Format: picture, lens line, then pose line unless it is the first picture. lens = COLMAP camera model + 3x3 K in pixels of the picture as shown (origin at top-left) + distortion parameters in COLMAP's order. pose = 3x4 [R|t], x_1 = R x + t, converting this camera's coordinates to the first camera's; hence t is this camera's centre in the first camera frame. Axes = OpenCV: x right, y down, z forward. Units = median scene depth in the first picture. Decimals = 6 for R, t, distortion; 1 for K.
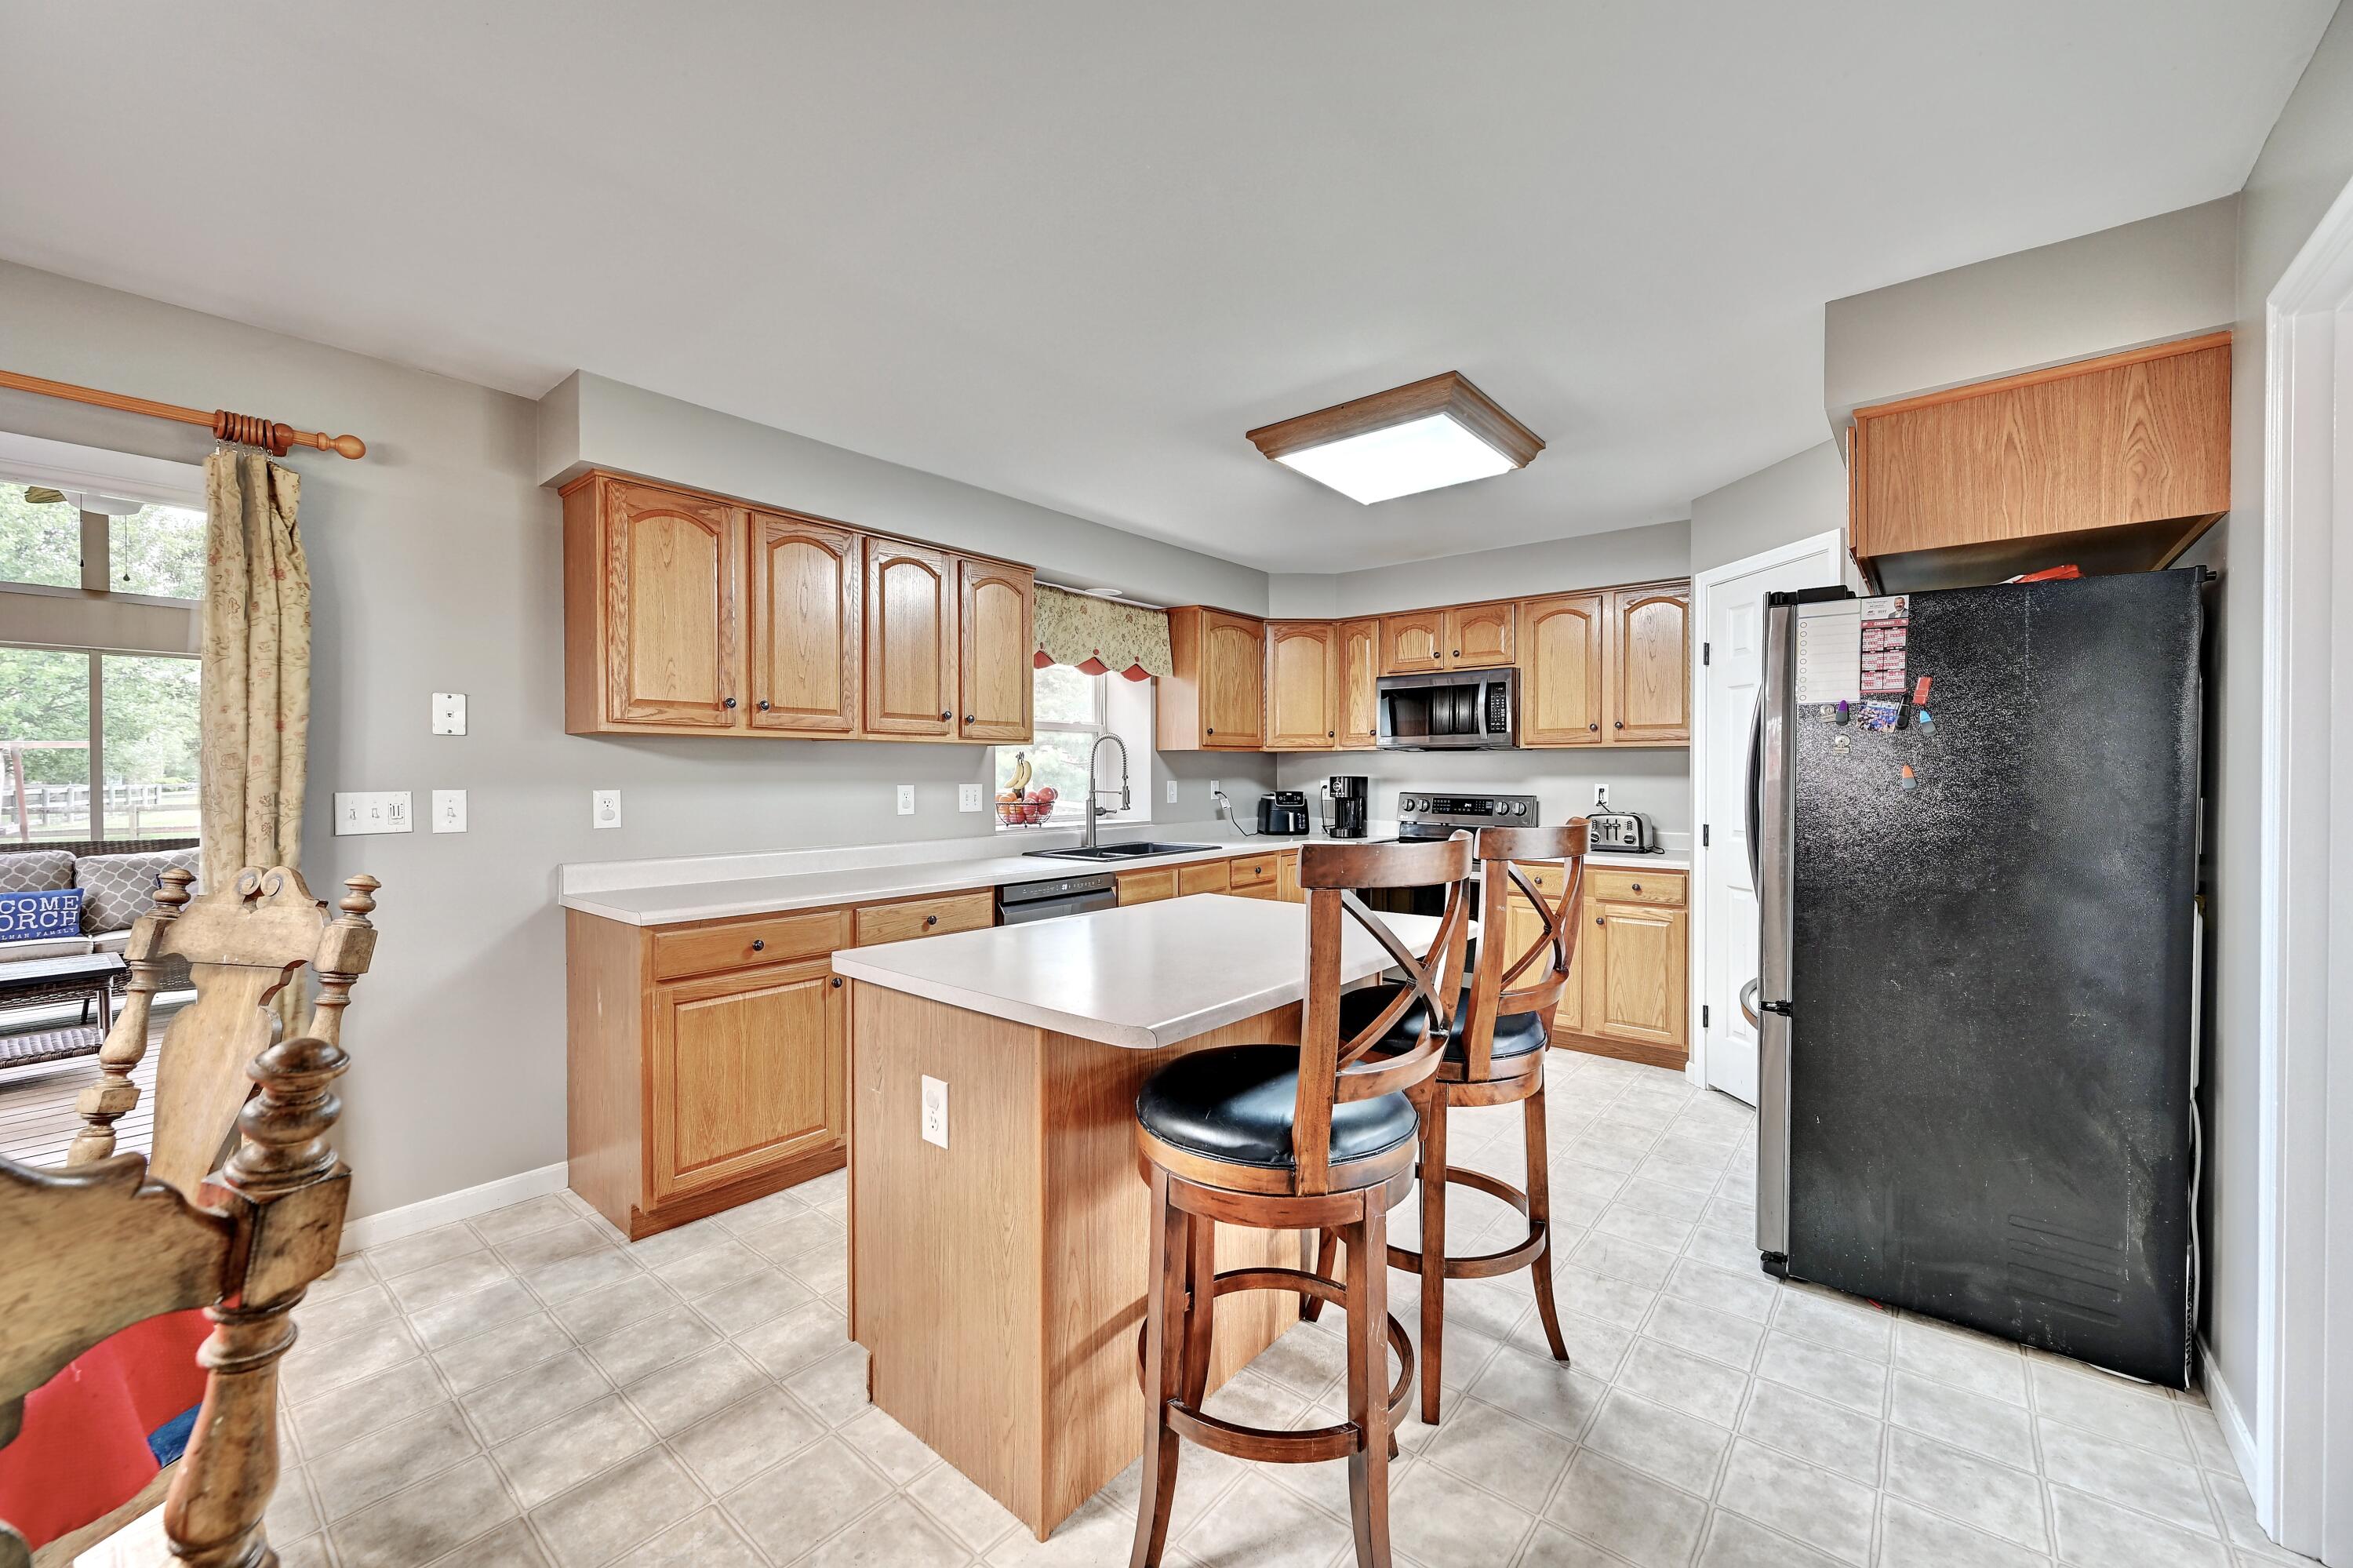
lens RADIAL K [[915.6, 0, 1177.6], [0, 915.6, 767.5], [0, 0, 1]] dist [-0.003667, 0.000583]
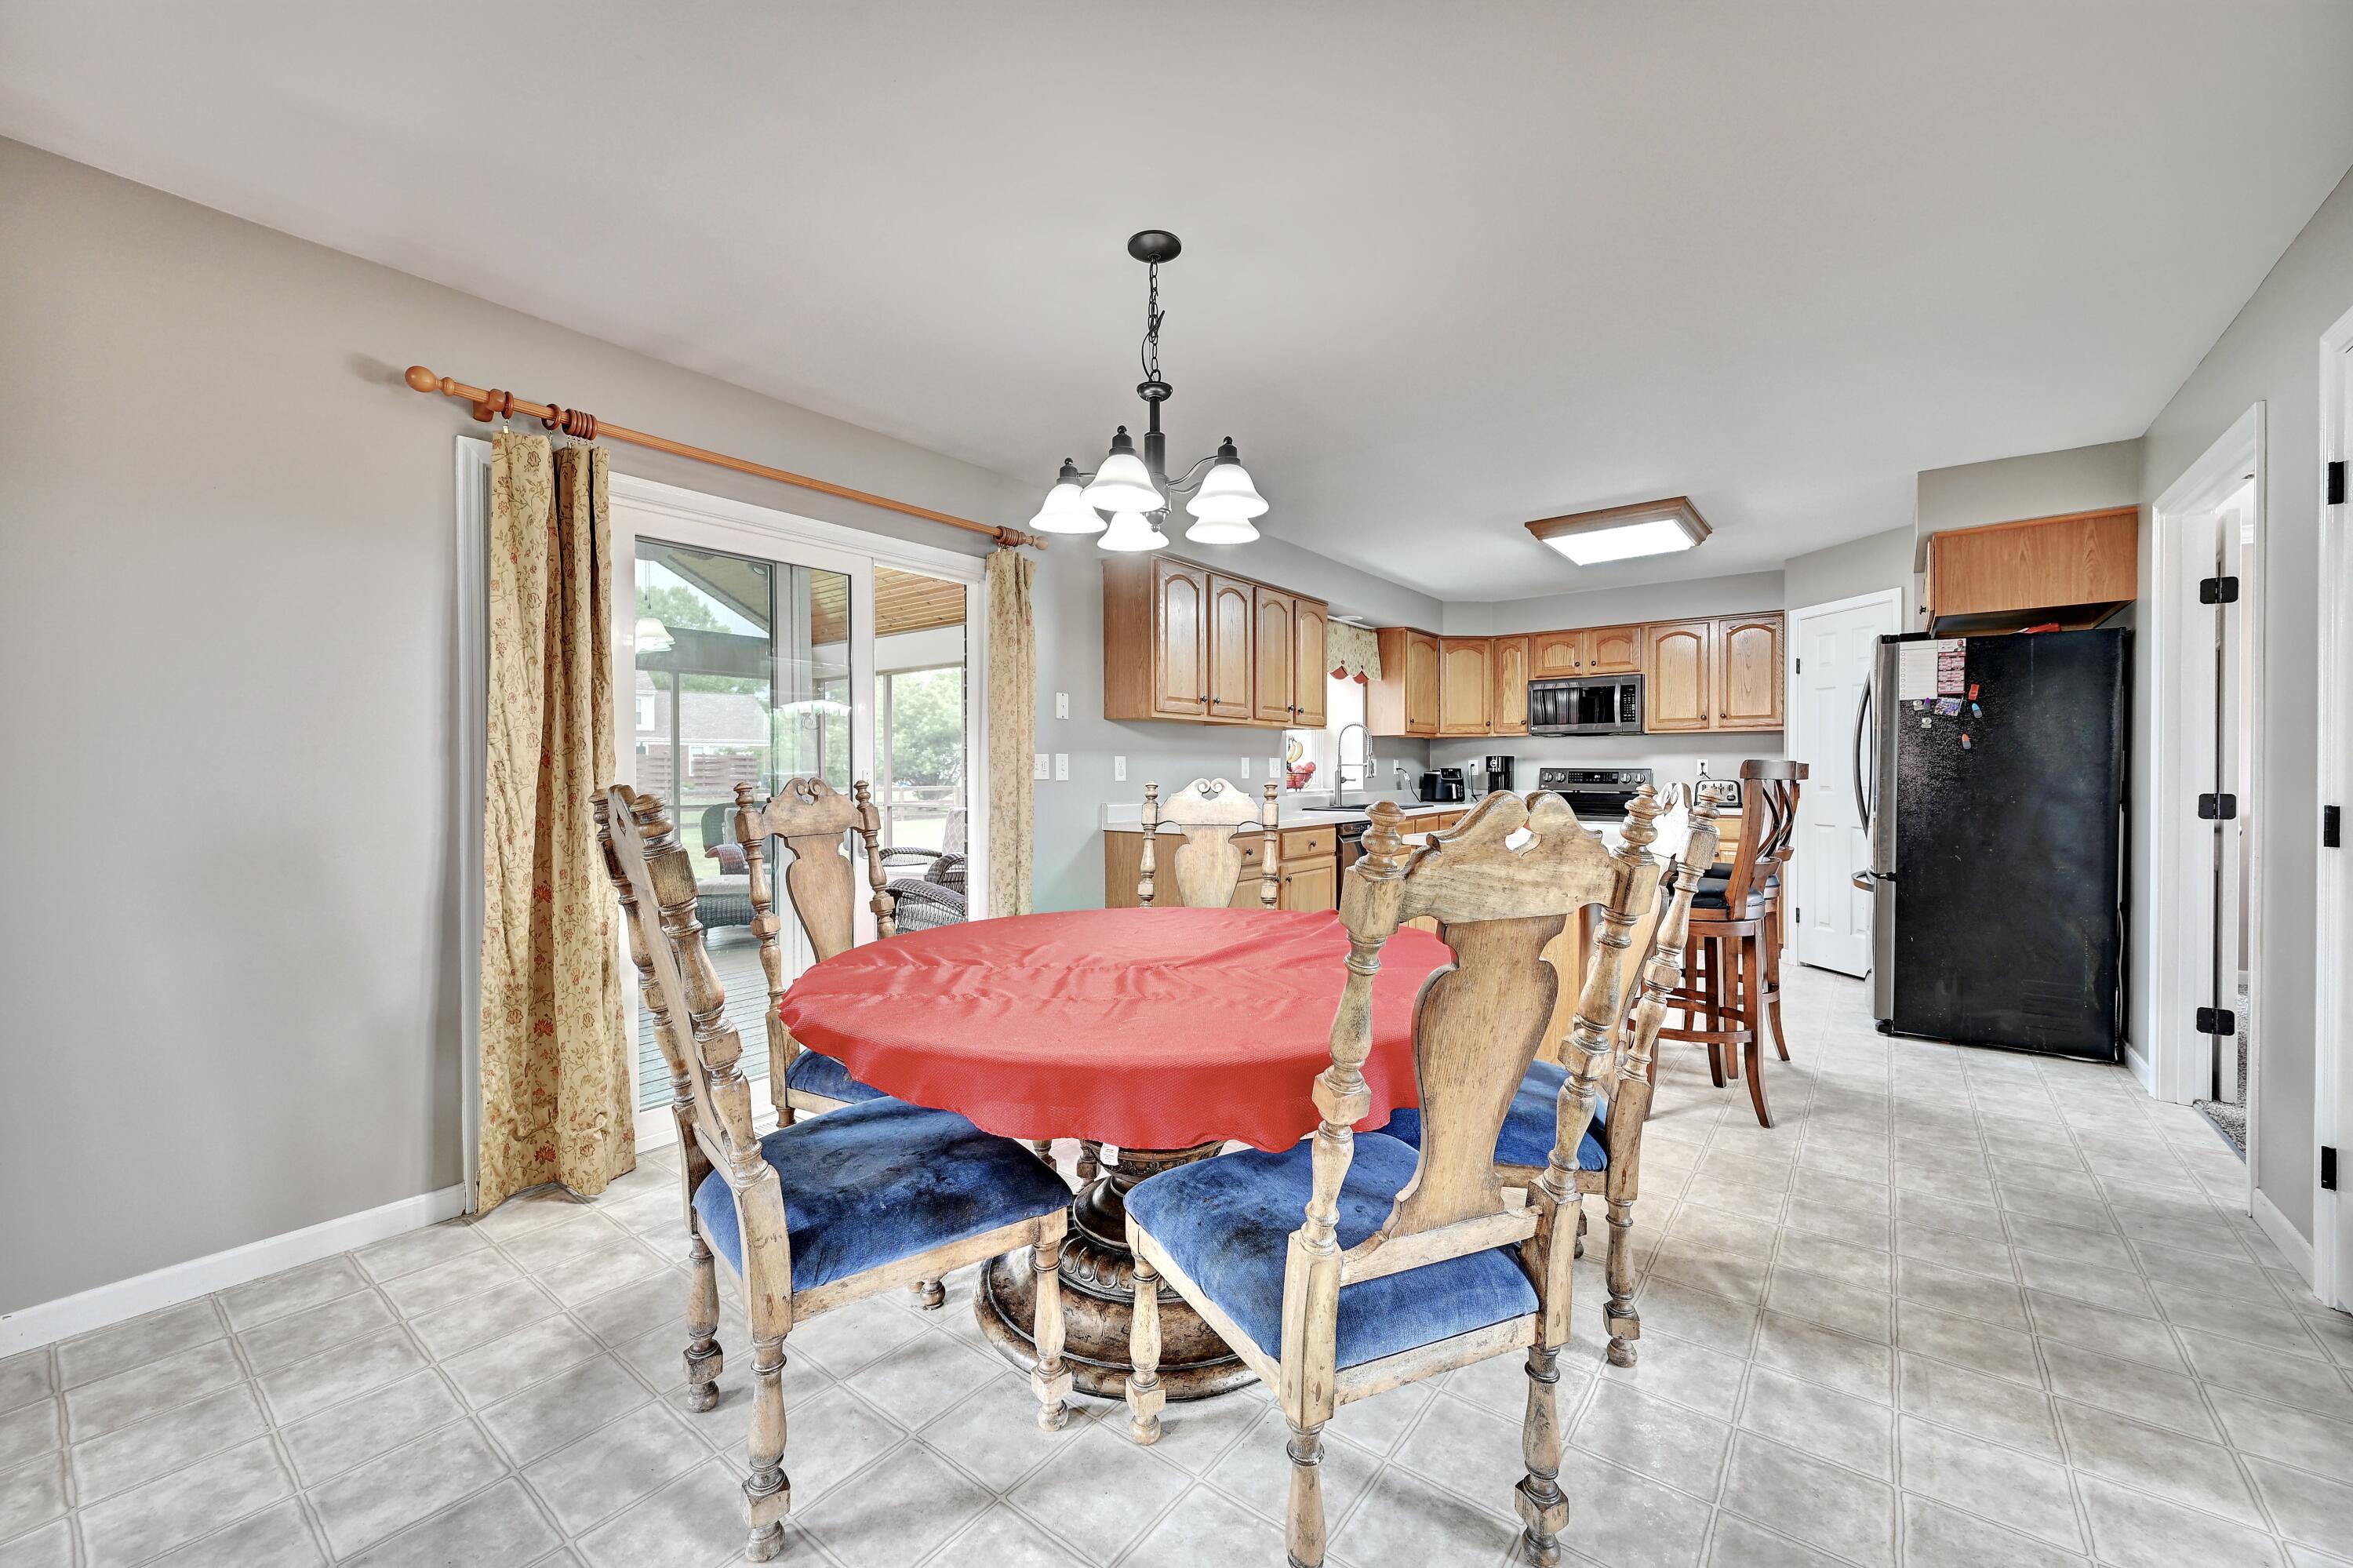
lens RADIAL K [[915.6, 0, 1177.1], [0, 915.6, 766.8], [0, 0, 1]] dist [-0.003667, 0.000583]
pose [[0.999399, -0.002082, 0.034594, -0.590994], [0.002041, 0.999997, 0.001200, 0.041279], [-0.034596, -0.001129, 0.999401, -0.538380]]
